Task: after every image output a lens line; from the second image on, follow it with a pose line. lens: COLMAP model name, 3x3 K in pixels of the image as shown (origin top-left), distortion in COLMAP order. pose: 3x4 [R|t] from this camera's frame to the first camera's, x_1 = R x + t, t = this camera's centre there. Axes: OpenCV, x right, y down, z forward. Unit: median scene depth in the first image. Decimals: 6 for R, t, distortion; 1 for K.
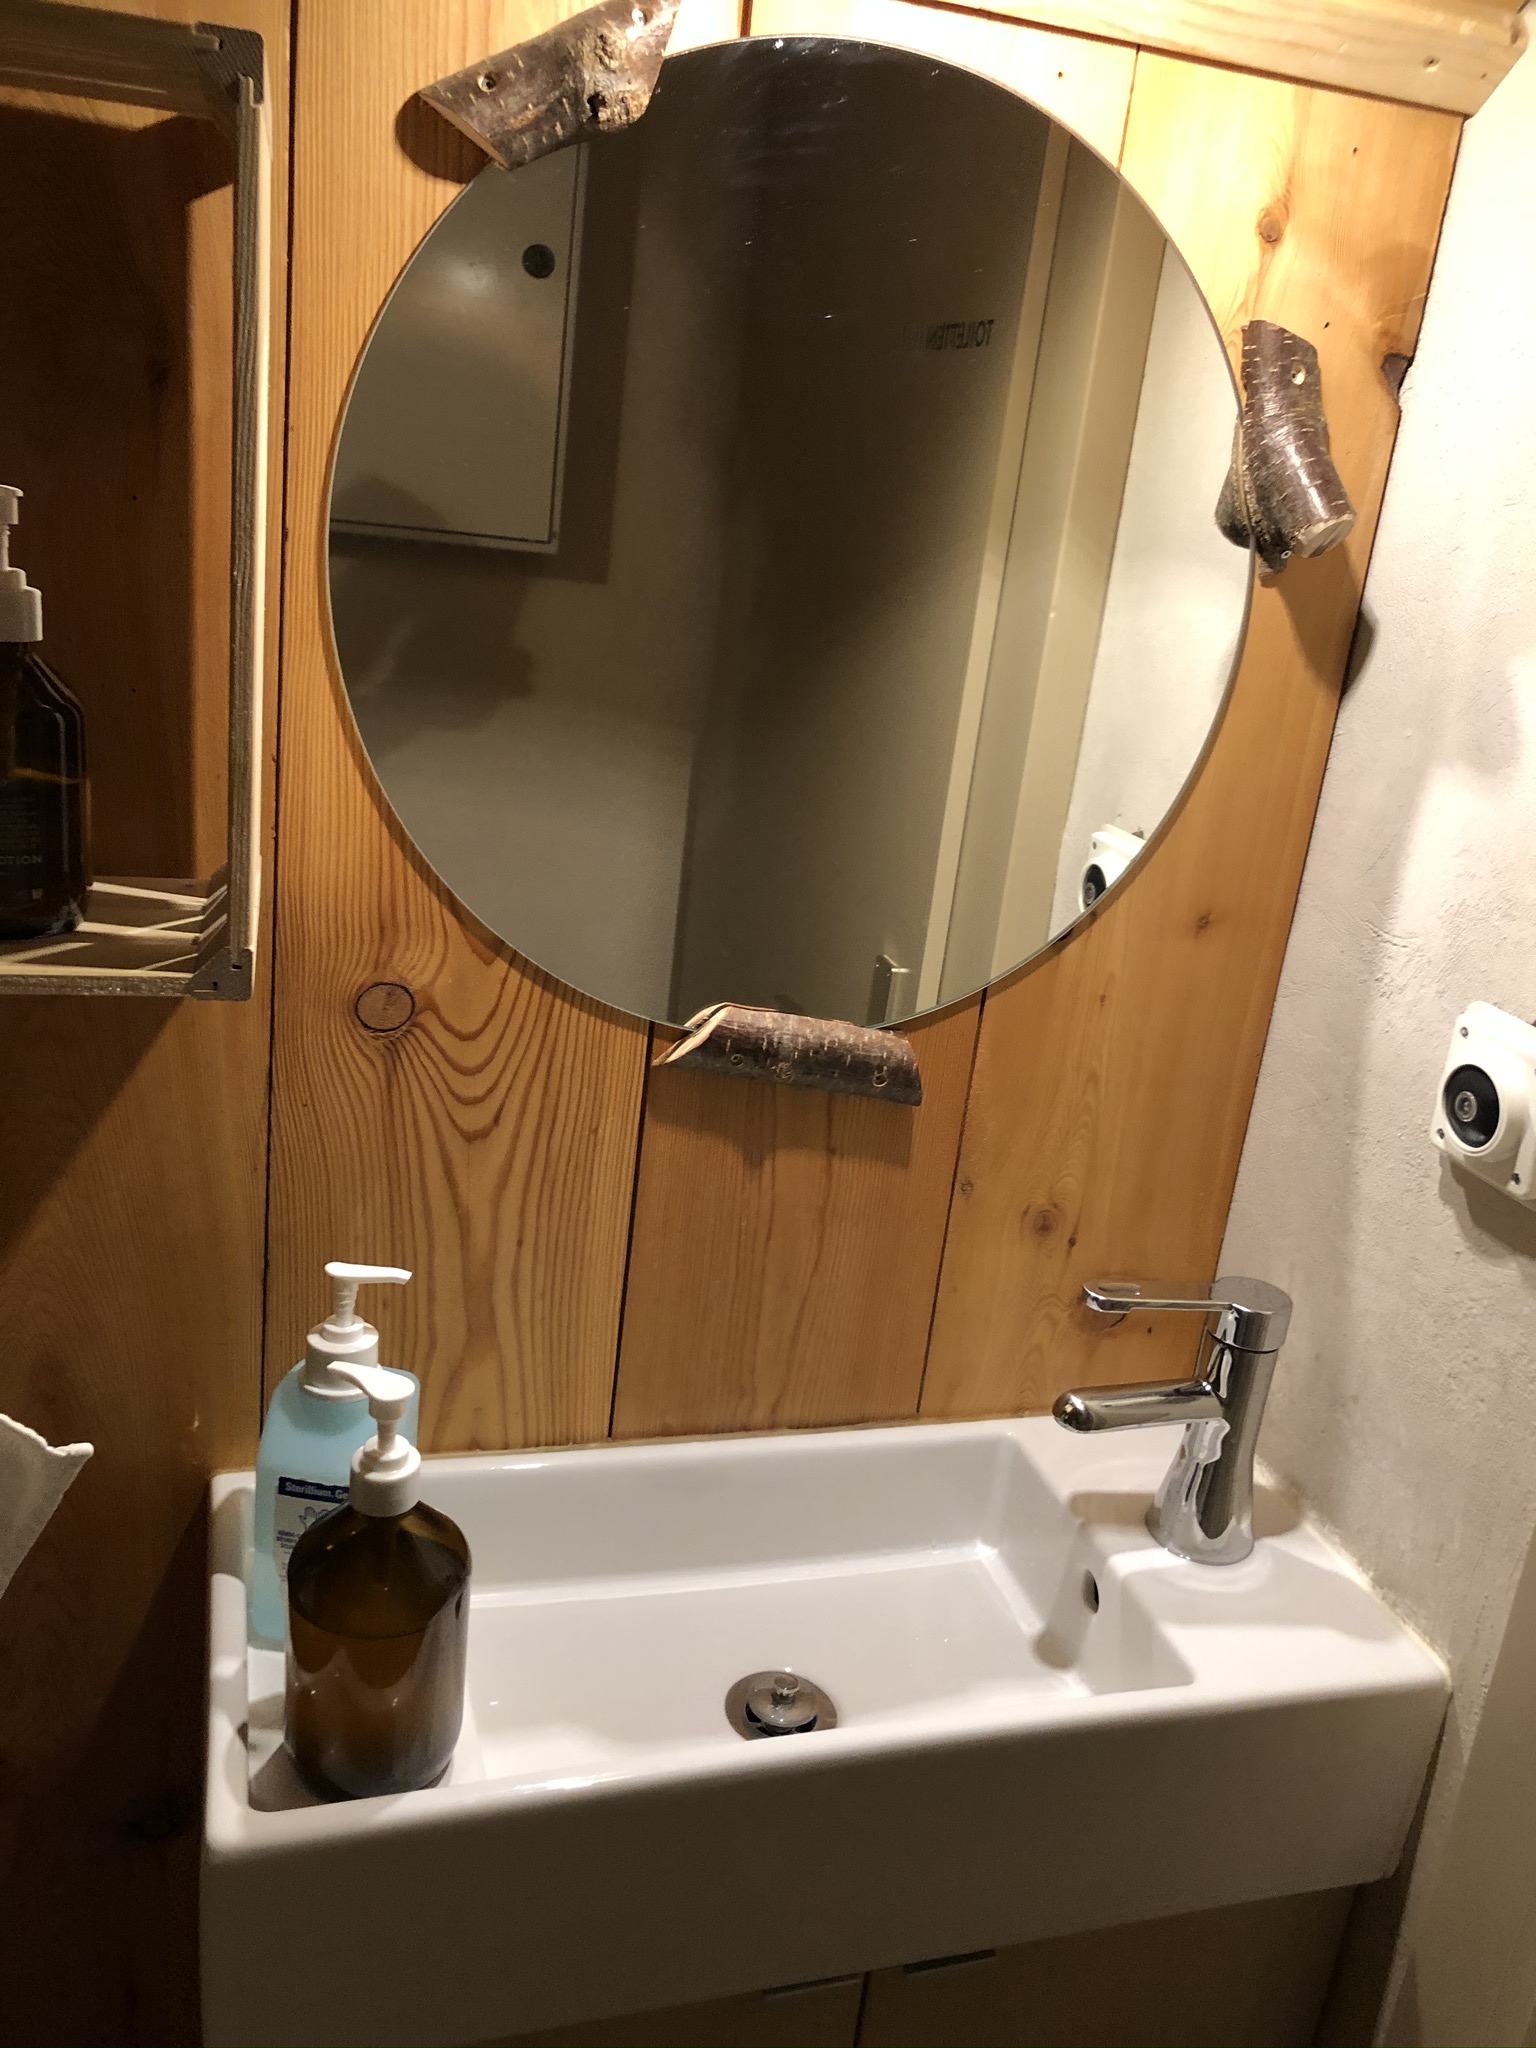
lens RADIAL K [[1672.9, 0, 764.0], [0, 1672.9, 1014.2], [0, 0, 1]] dist [-0.010644, -0.002222]
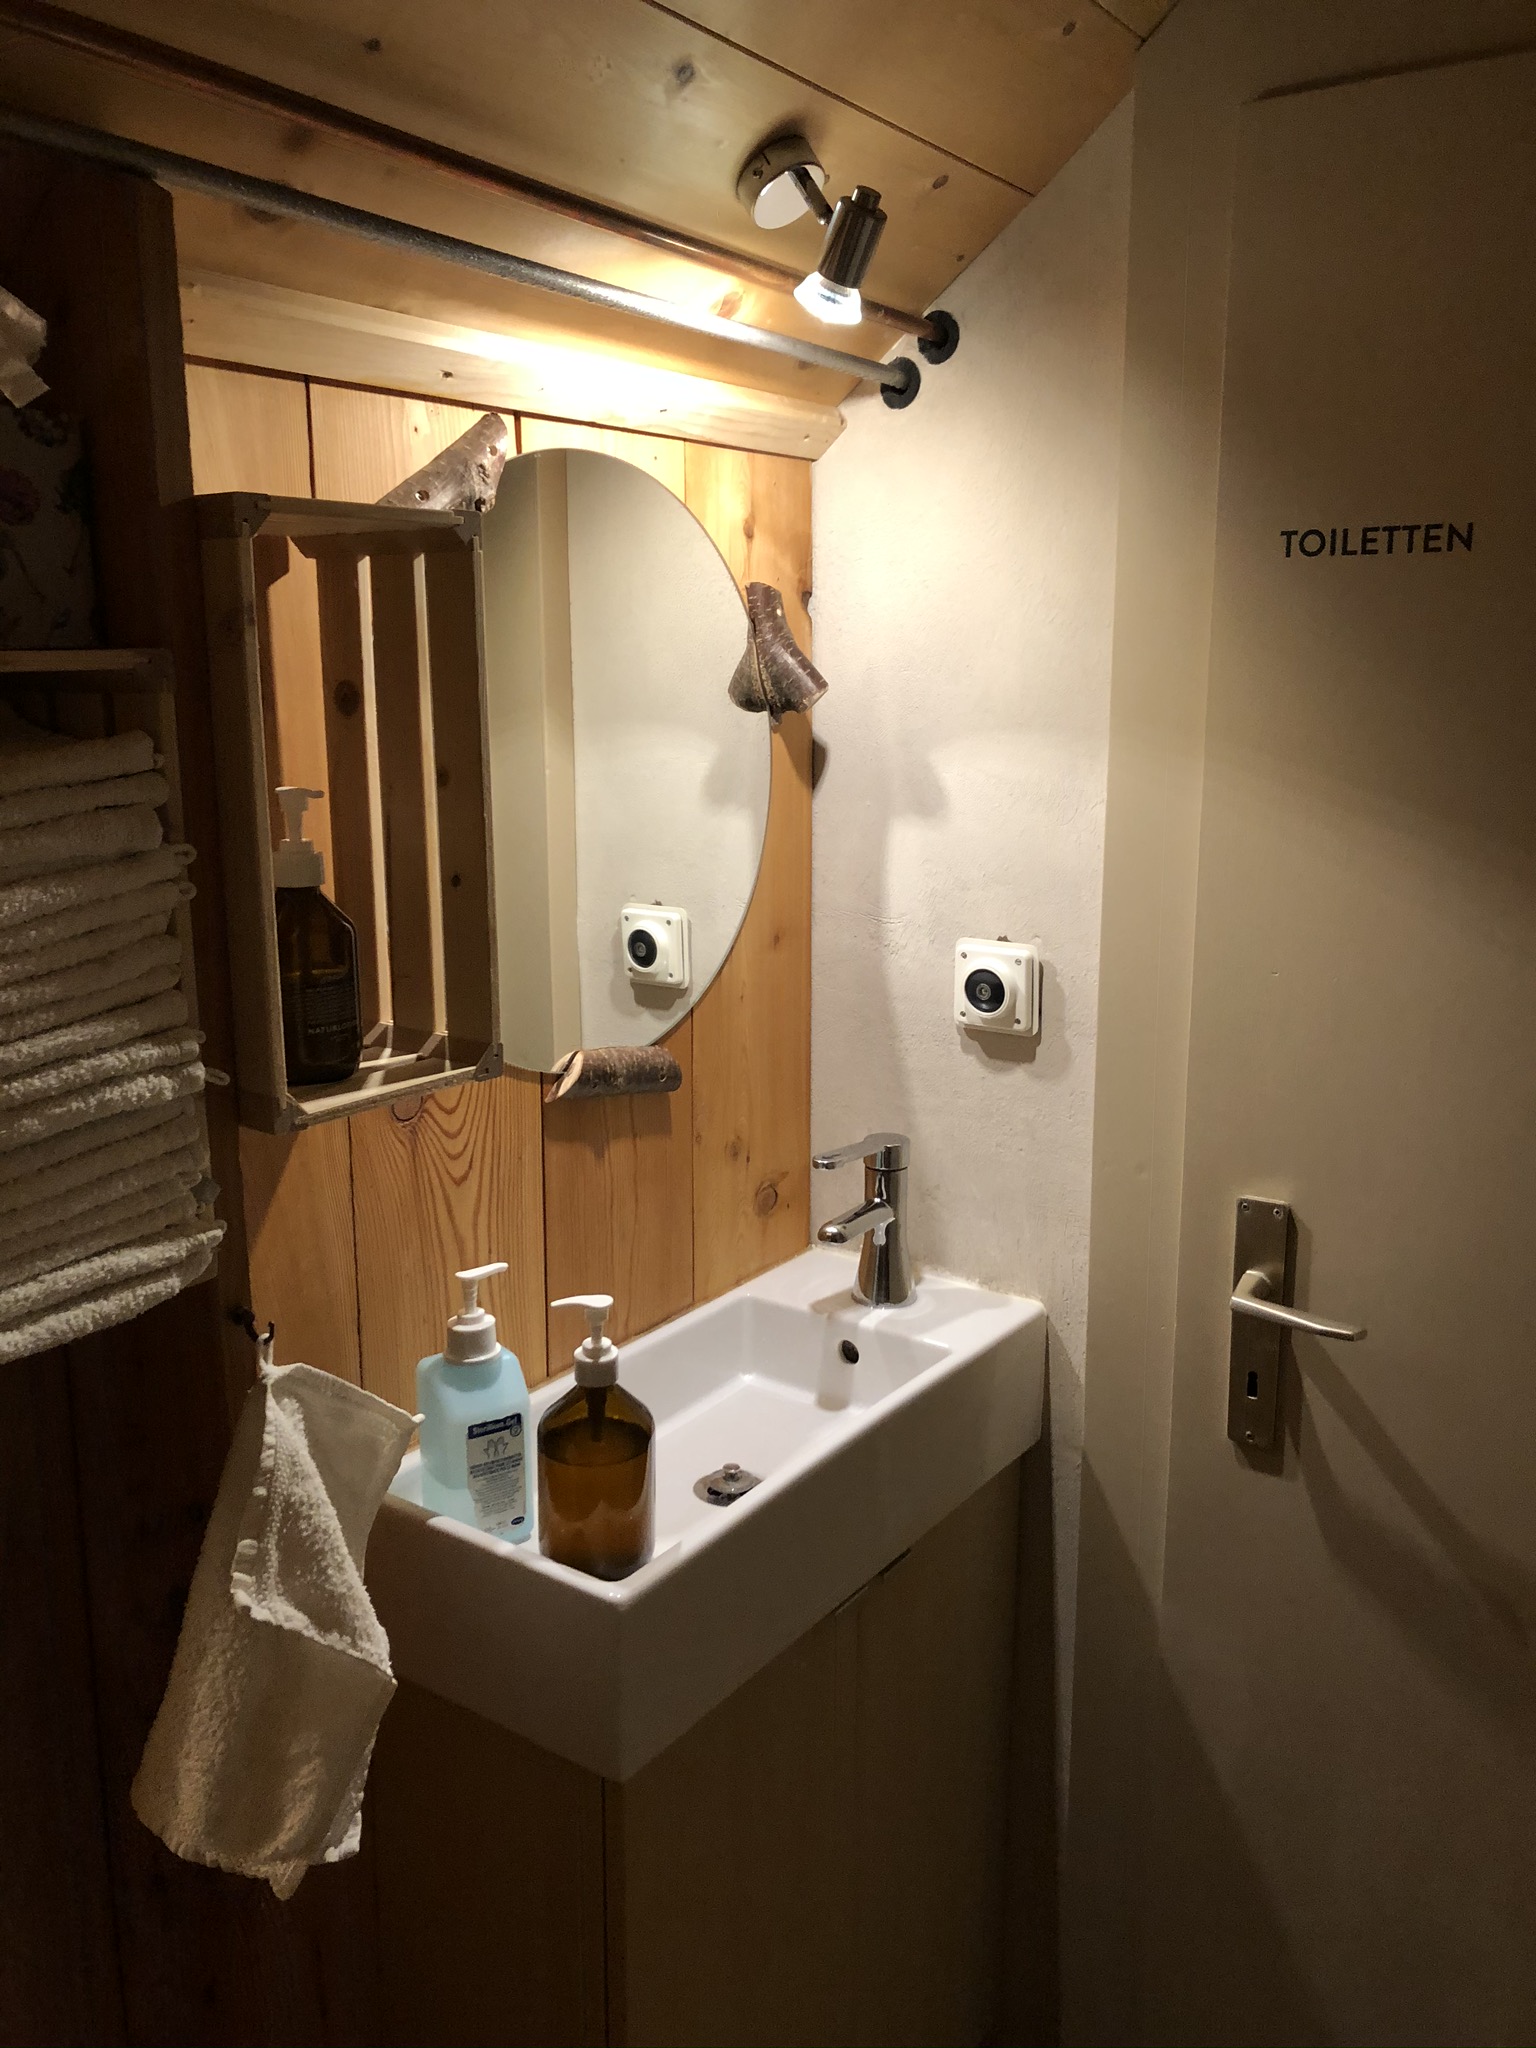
lens RADIAL K [[1672.9, 0, 775.7], [0, 1672.9, 1028.0], [0, 0, 1]] dist [-0.010644, -0.002222]
pose [[0.782591, -0.239955, 0.574433, -0.757971], [0.275351, 0.960984, 0.026298, -0.016212], [-0.558331, 0.137590, 0.818129, -0.341068]]
